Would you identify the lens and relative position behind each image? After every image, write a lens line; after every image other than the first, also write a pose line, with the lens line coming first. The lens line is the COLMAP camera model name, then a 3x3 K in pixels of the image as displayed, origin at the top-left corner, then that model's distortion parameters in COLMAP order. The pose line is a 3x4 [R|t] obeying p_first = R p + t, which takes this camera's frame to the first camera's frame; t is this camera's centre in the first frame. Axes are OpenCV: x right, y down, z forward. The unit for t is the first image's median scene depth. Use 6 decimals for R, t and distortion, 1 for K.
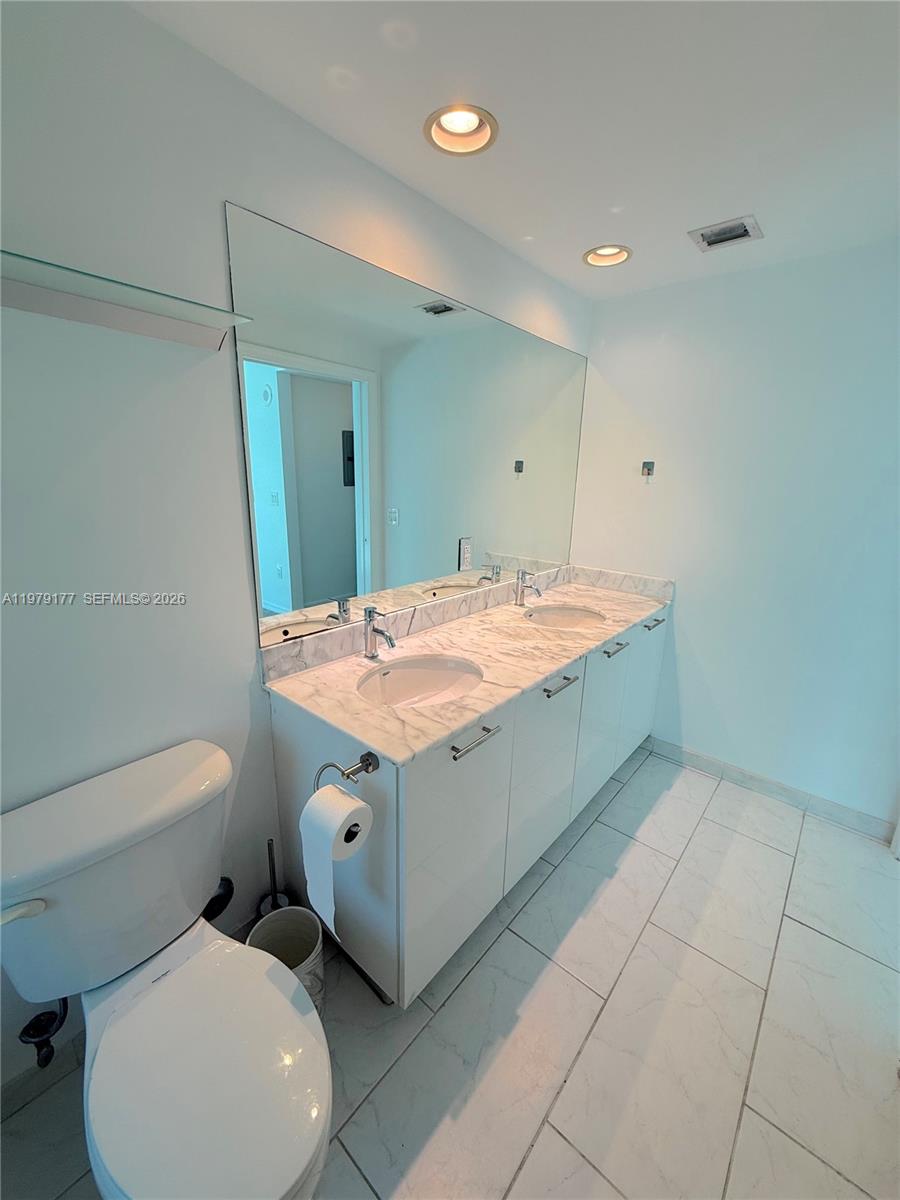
lens RADIAL K [[479.7, 0, 447.6], [0, 479.7, 601.5], [0, 0, 1]] dist [0.000880, -0.000044]
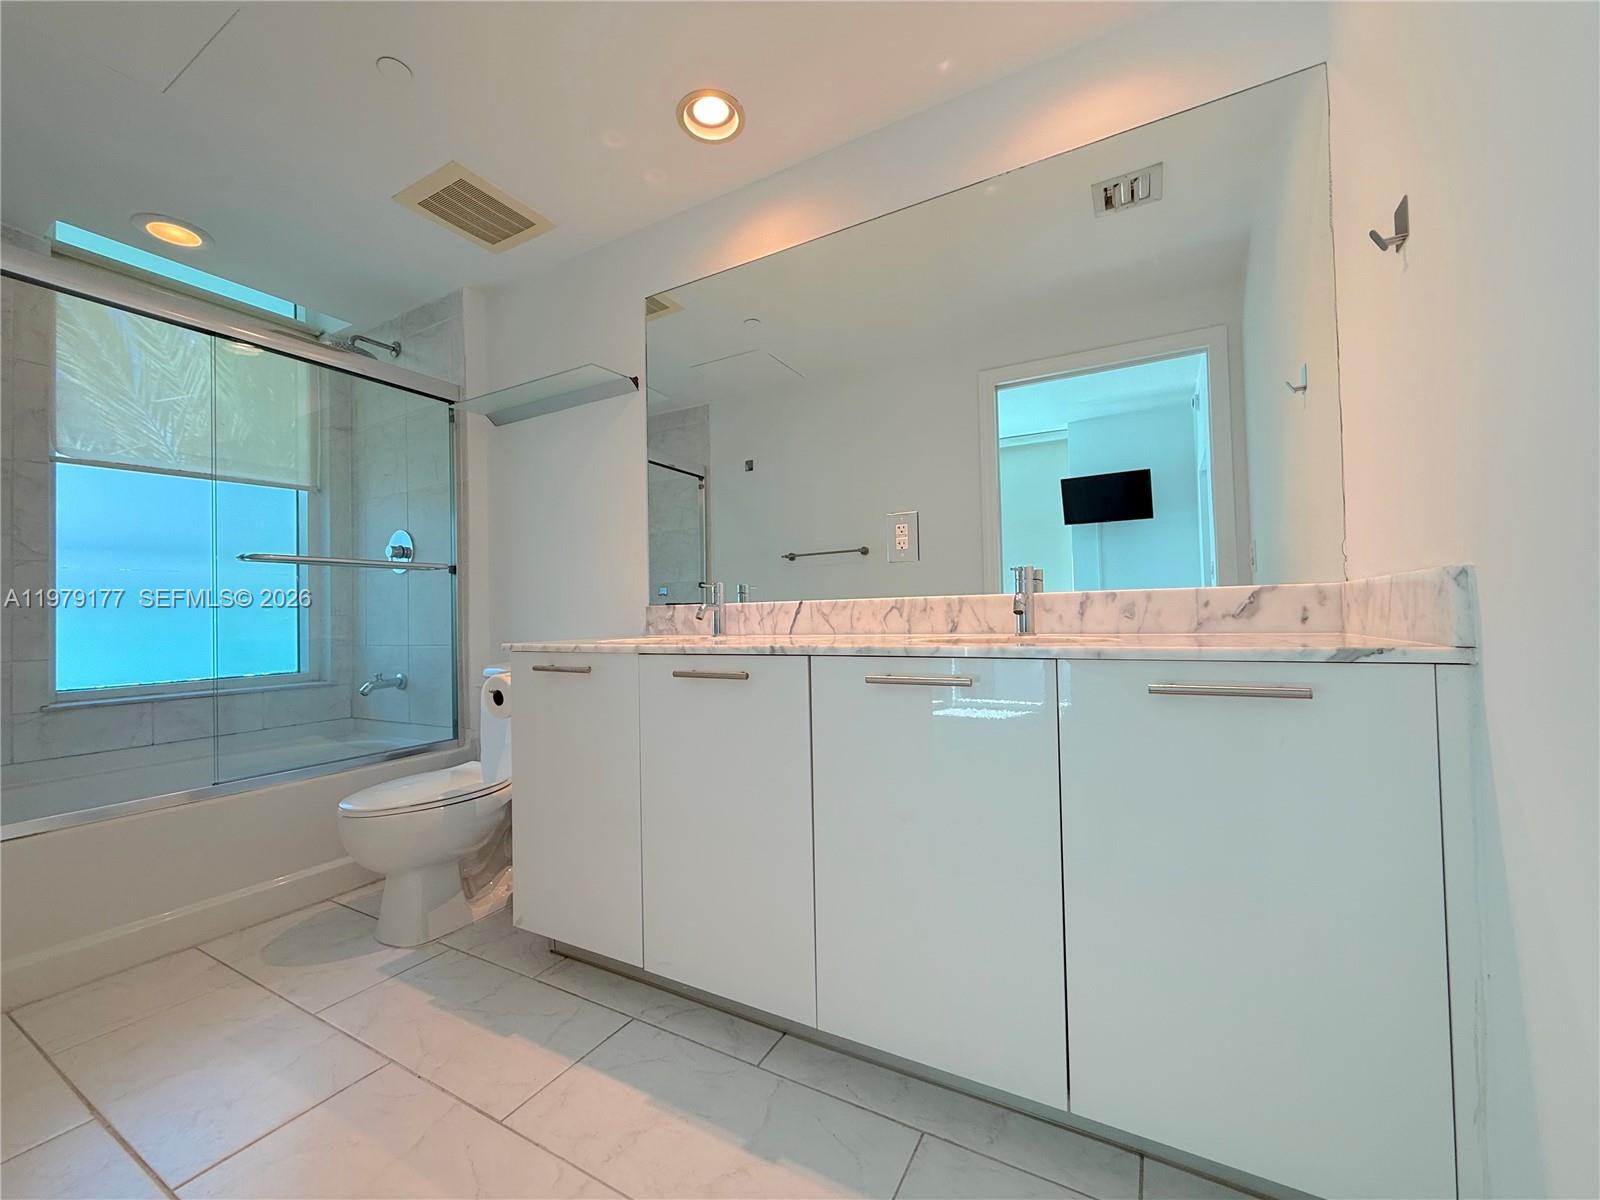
lens RADIAL K [[639.6, 0, 796.8], [0, 639.6, 606.9], [0, 0, 1]] dist [0.000880, -0.000044]
pose [[0.196523, -0.035591, -0.979853, 0.973645], [-0.231487, 0.969406, -0.081639, 0.111416], [0.952781, 0.242867, 0.182272, 0.811225]]
